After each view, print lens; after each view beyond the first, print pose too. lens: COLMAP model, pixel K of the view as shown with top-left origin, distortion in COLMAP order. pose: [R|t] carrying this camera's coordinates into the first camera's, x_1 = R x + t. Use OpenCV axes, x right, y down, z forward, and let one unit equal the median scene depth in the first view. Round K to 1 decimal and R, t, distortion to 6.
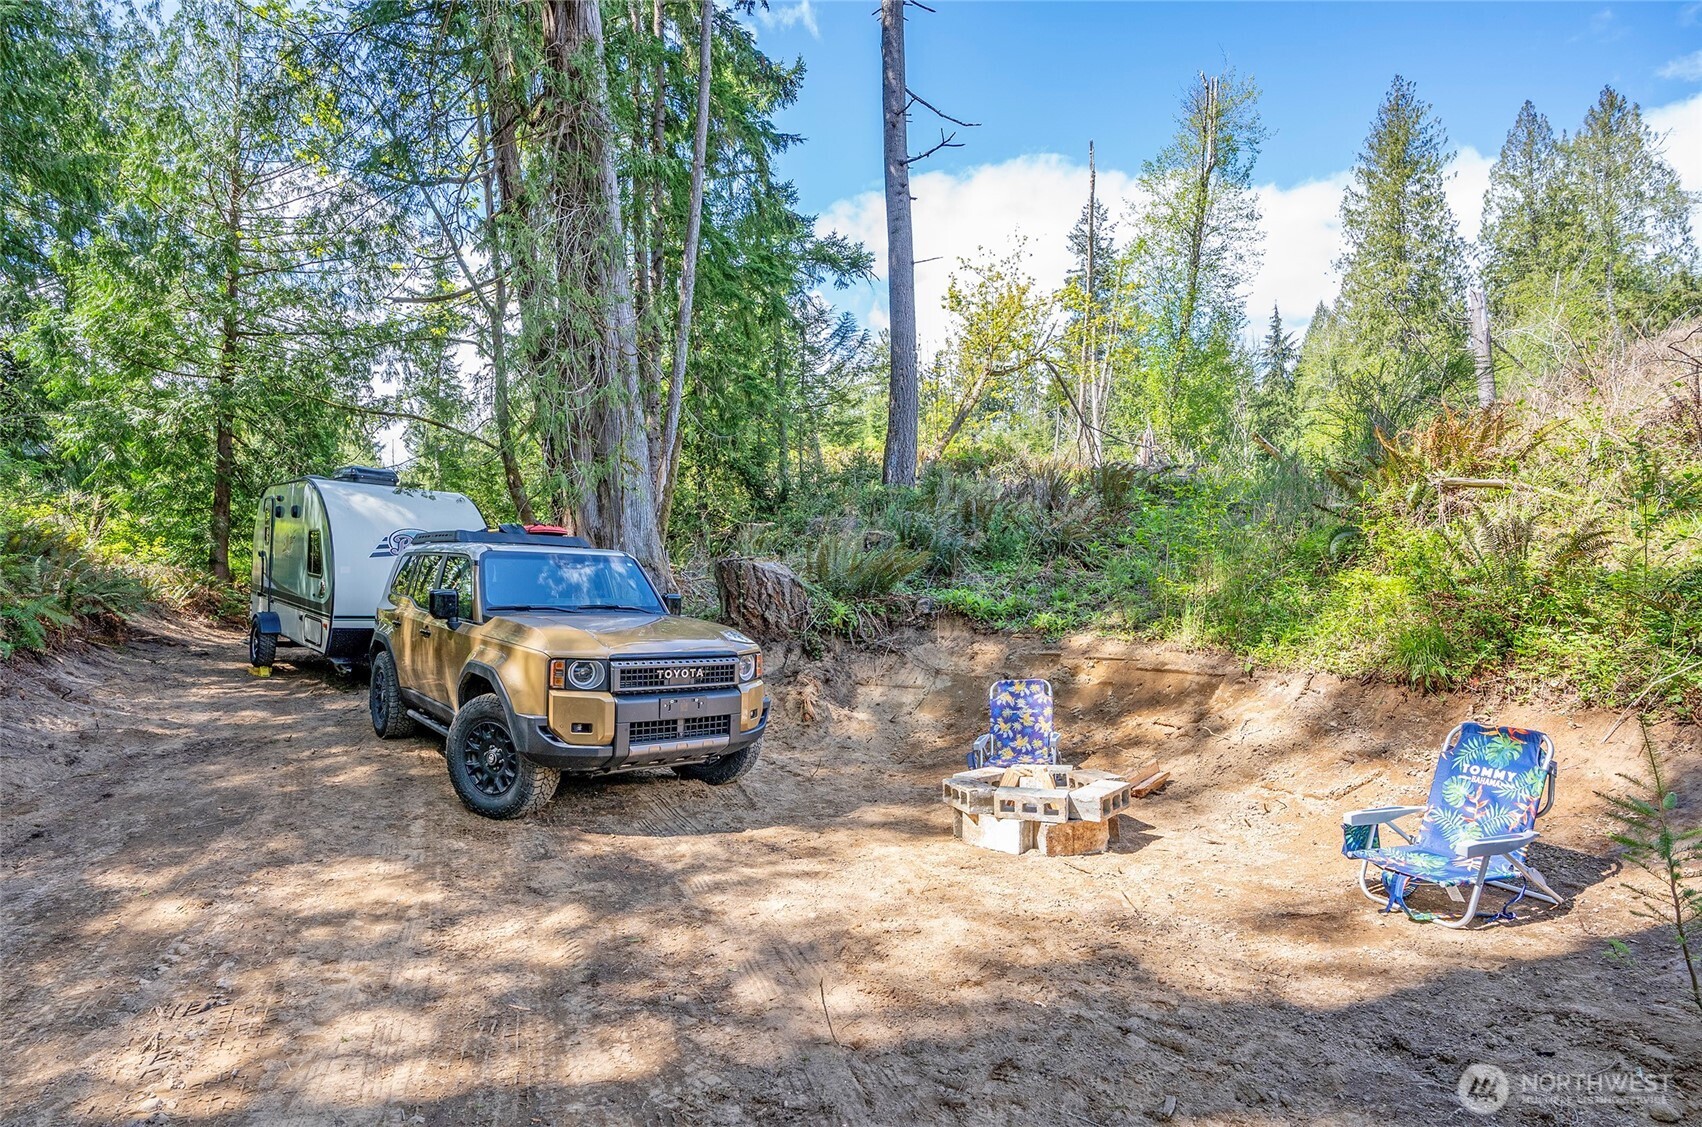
lens RADIAL K [[798.4, 0, 851.3], [0, 798.4, 600.4], [0, 0, 1]] dist [0.000081, 0.000388]
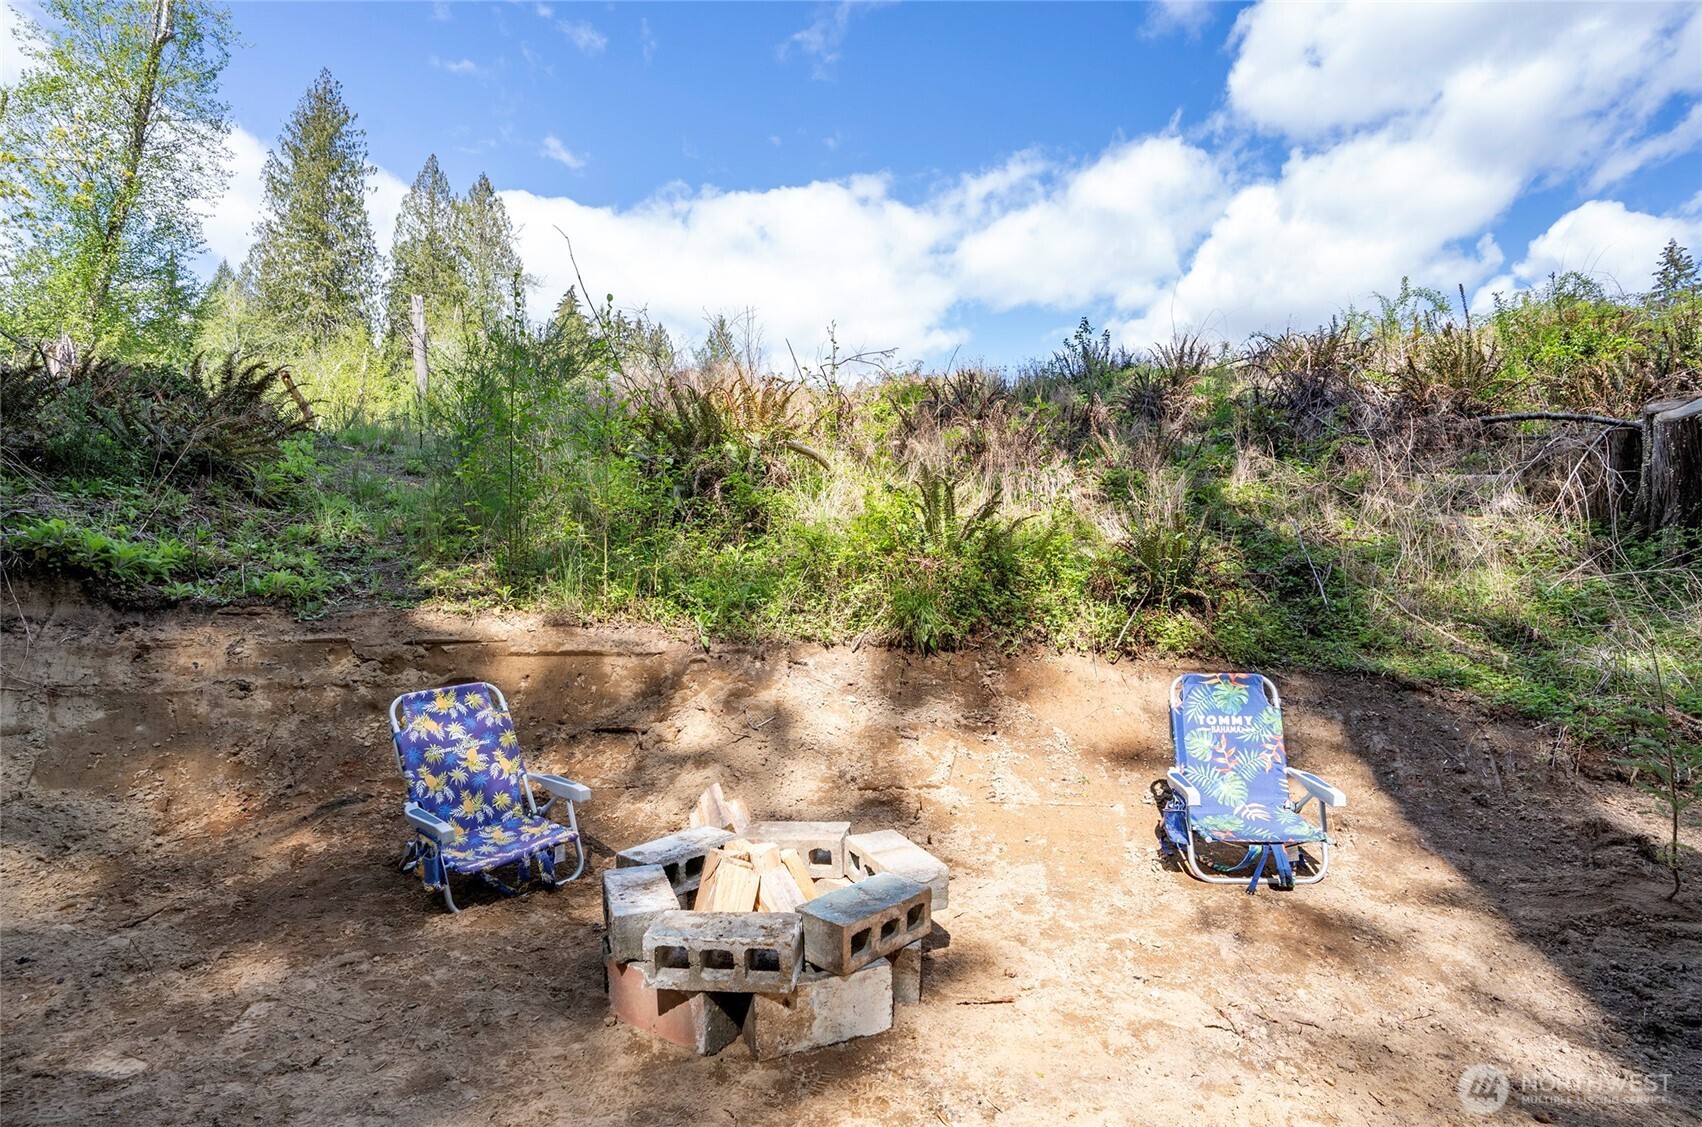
lens RADIAL K [[798.4, 0, 851.3], [0, 798.4, 600.4], [0, 0, 1]] dist [0.000081, 0.000388]
pose [[0.403037, -0.006892, 0.915158, -0.168120], [-0.014643, 0.999795, 0.013978, 0.031224], [-0.915067, -0.019035, 0.402853, 0.556995]]
